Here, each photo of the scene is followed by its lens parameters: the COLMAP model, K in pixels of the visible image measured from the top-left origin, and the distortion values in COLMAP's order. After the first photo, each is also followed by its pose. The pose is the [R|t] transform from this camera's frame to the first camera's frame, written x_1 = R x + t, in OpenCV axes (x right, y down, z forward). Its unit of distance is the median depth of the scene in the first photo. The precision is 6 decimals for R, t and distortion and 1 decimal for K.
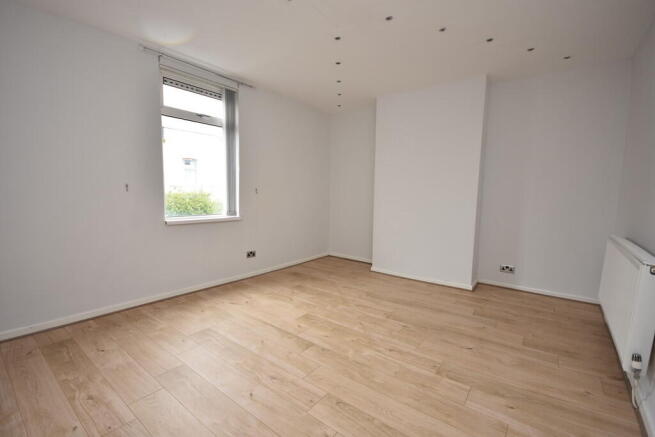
lens RADIAL K [[291.5, 0, 324.3], [0, 291.5, 220.1], [0, 0, 1]] dist [-0.001331, -0.003738]
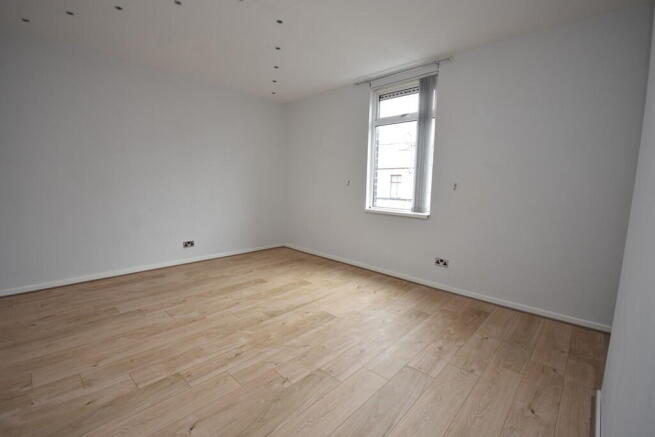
lens RADIAL K [[291.5, 0, 324.3], [0, 291.5, 218.1], [0, 0, 1]] dist [-0.001331, -0.003738]
pose [[-0.110159, 0.094127, -0.989447, 0.847435], [-0.119437, 0.987038, 0.107195, -0.080168], [0.986712, 0.129985, -0.097489, 1.045391]]
